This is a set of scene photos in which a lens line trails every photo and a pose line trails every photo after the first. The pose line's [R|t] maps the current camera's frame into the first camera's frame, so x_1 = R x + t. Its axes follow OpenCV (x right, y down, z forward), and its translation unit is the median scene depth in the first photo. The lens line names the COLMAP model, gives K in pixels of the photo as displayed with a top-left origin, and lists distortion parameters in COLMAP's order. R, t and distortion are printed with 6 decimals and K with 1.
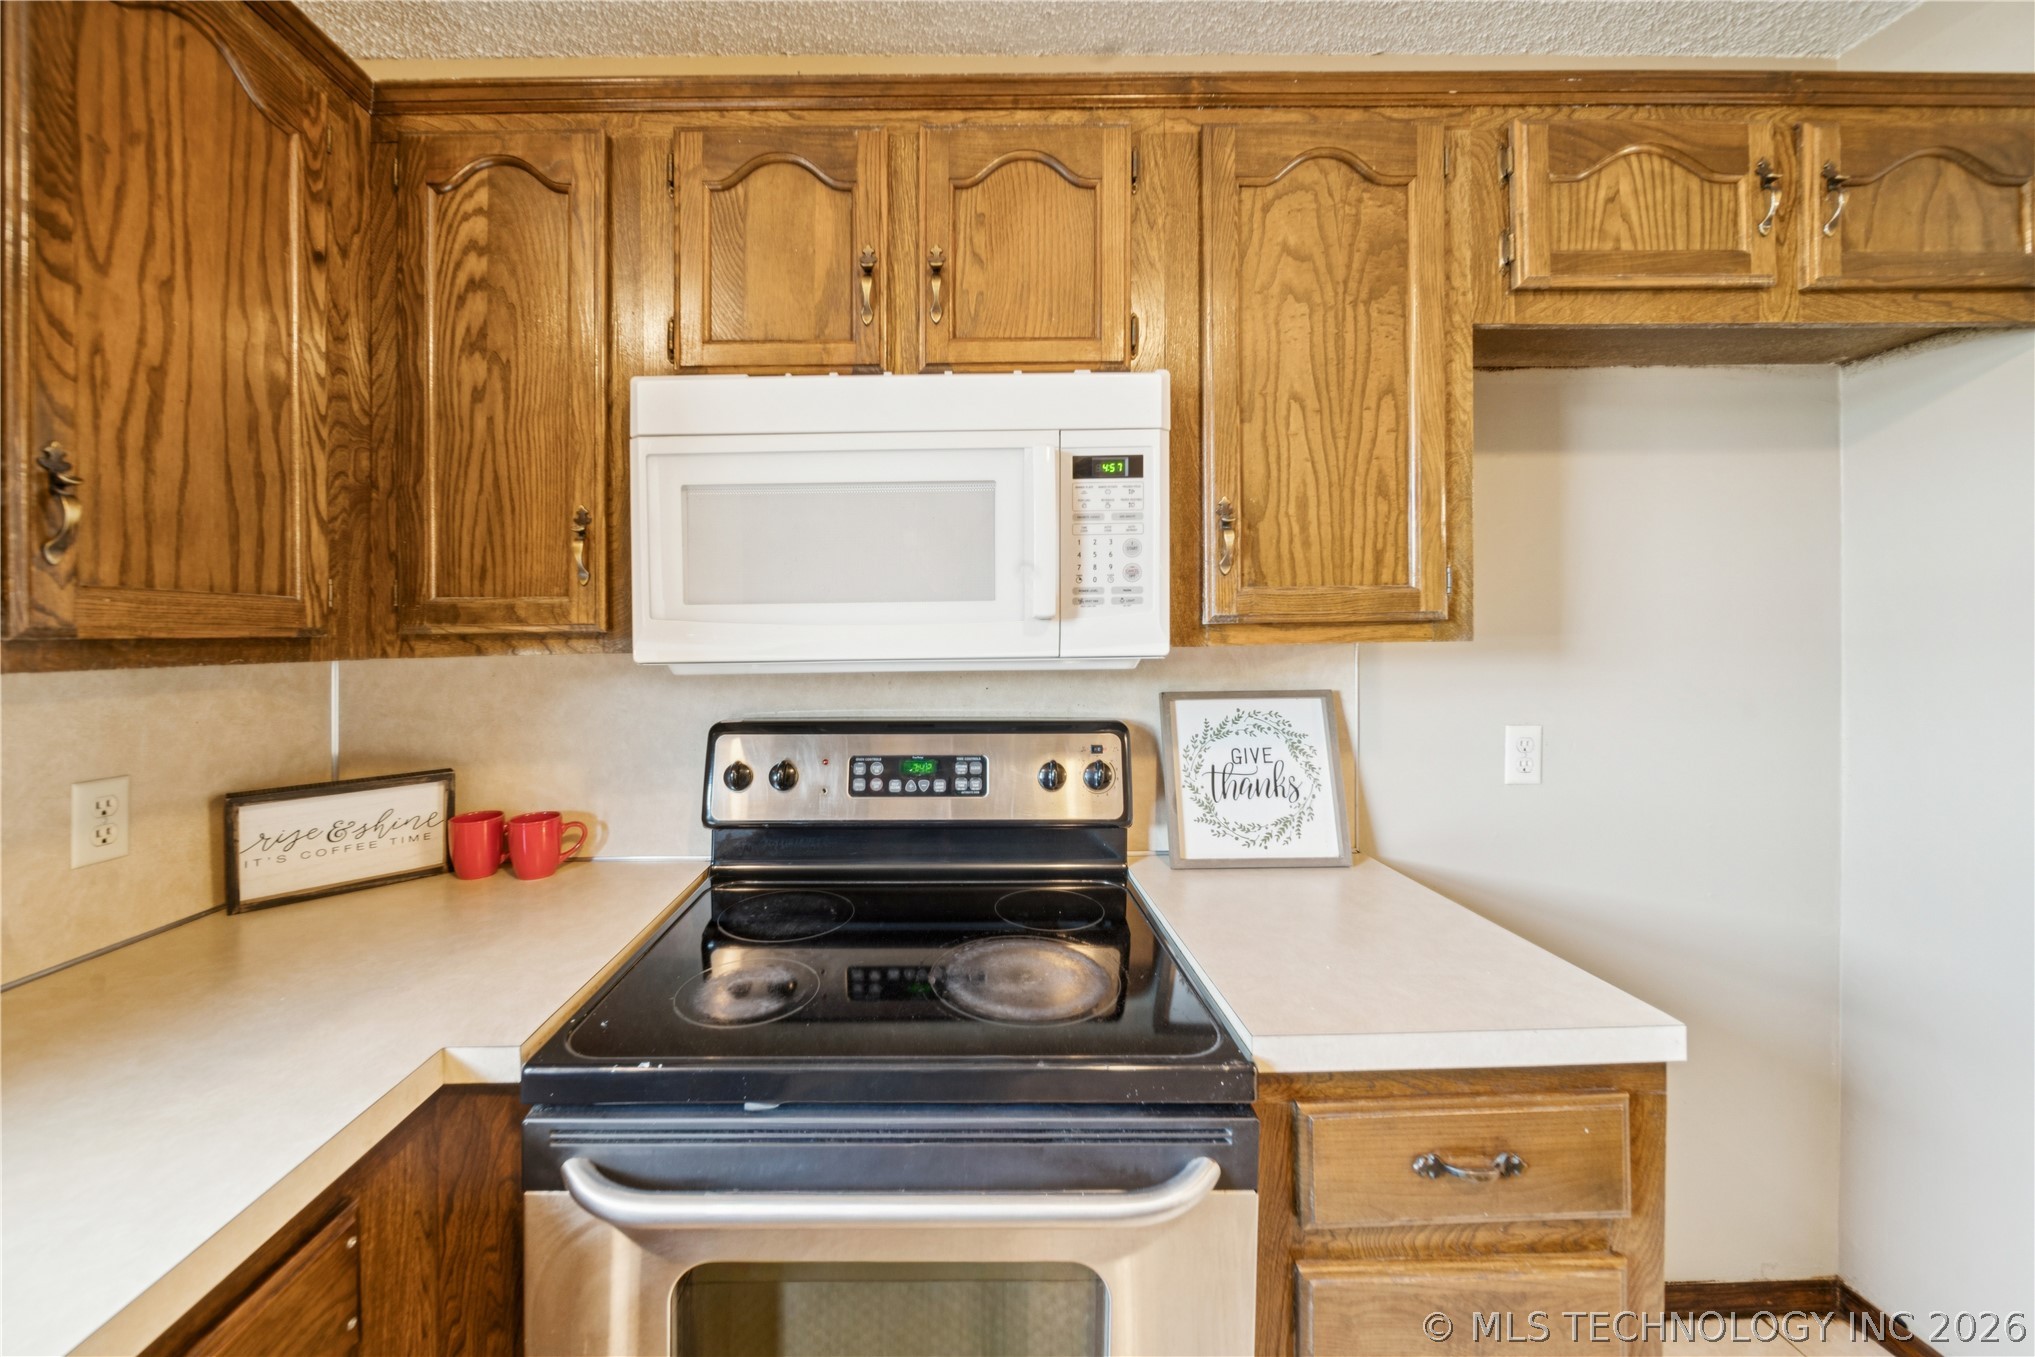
lens RADIAL K [[727.5, 0, 961.0], [0, 727.5, 637.7], [0, 0, 1]] dist [-0.007624, 0.000936]
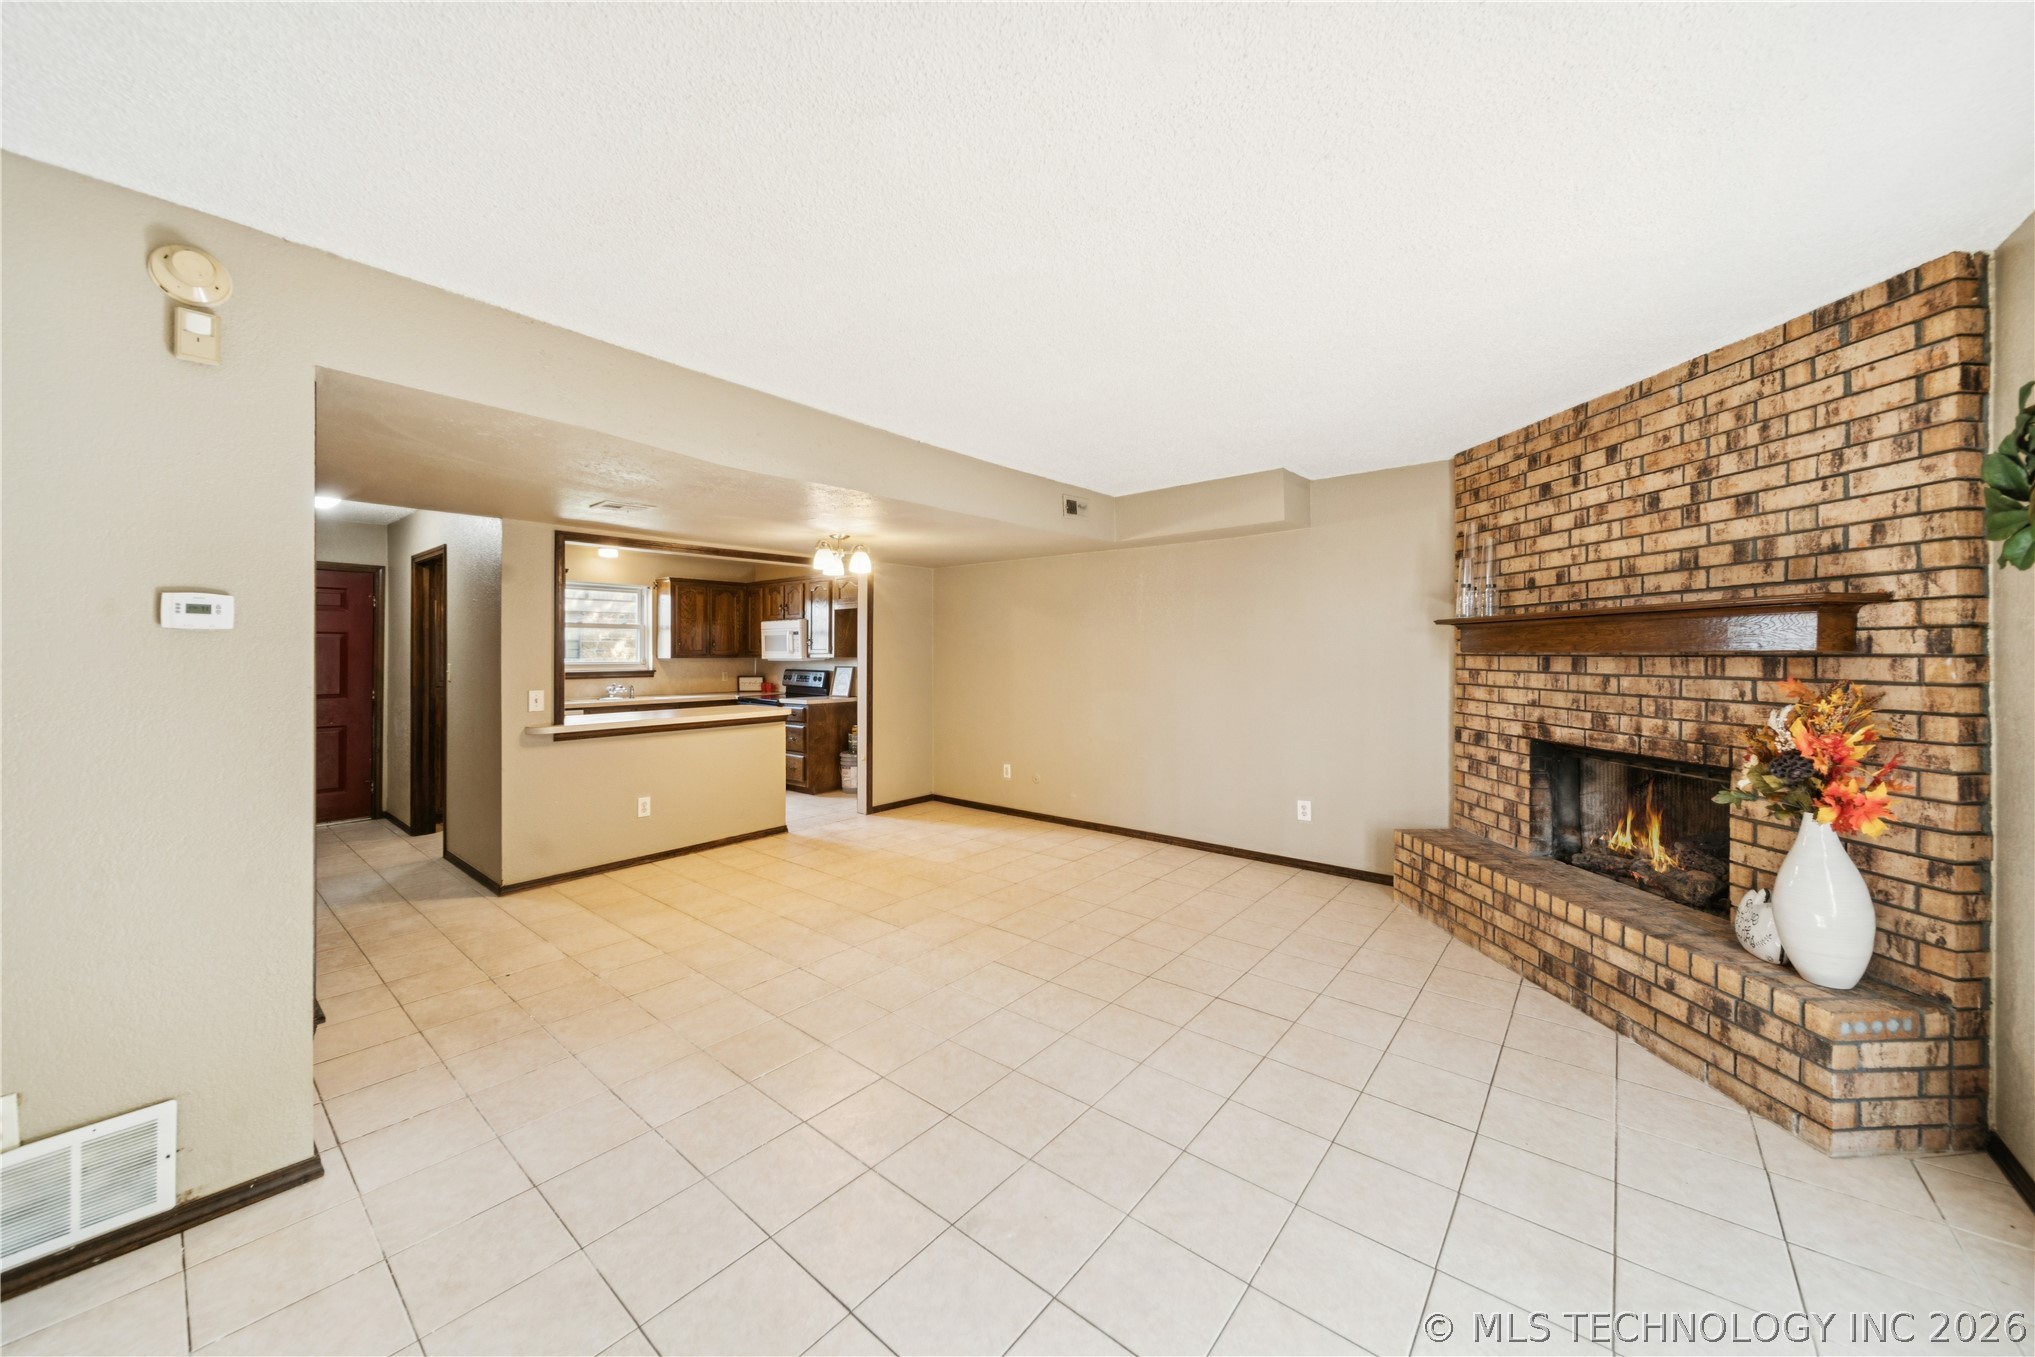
lens RADIAL K [[727.5, 0, 997.2], [0, 727.5, 669.1], [0, 0, 1]] dist [-0.007624, 0.000936]
pose [[0.748601, 0.024177, -0.662580, 6.395247], [-0.007746, 0.999586, 0.027722, -0.085436], [0.662976, -0.015621, 0.748478, -3.058782]]
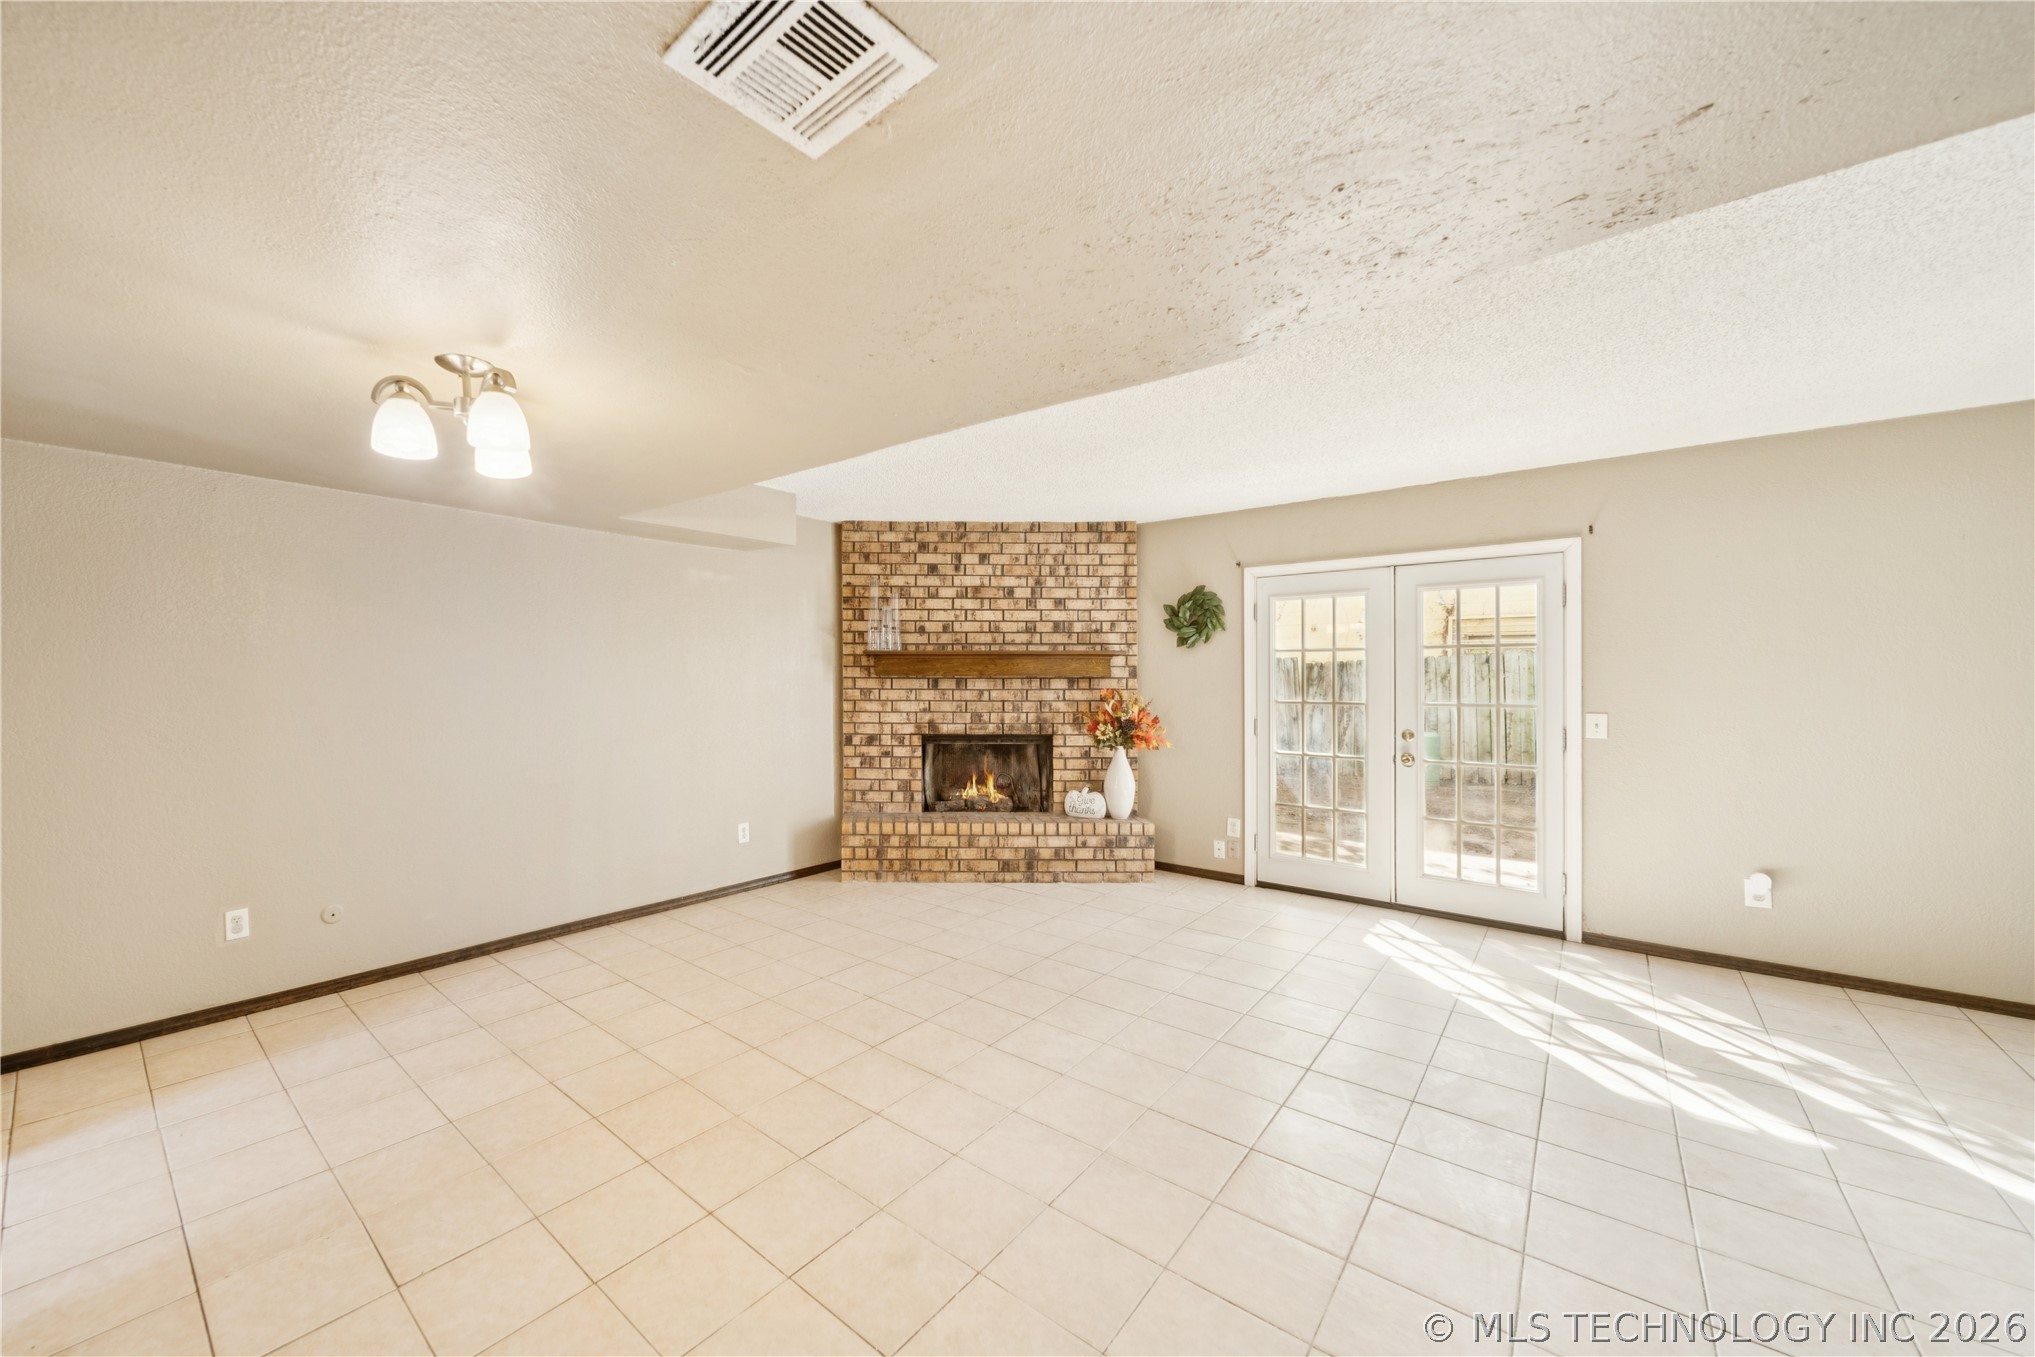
lens RADIAL K [[761.3, 0, 880.1], [0, 761.3, 695.2], [0, 0, 1]] dist [-0.002156, -0.000198]
pose [[0.697120, -0.002370, 0.716950, 2.192234], [-0.008713, 0.999893, 0.011778, -0.017592], [-0.716901, -0.014458, 0.697025, -2.350135]]
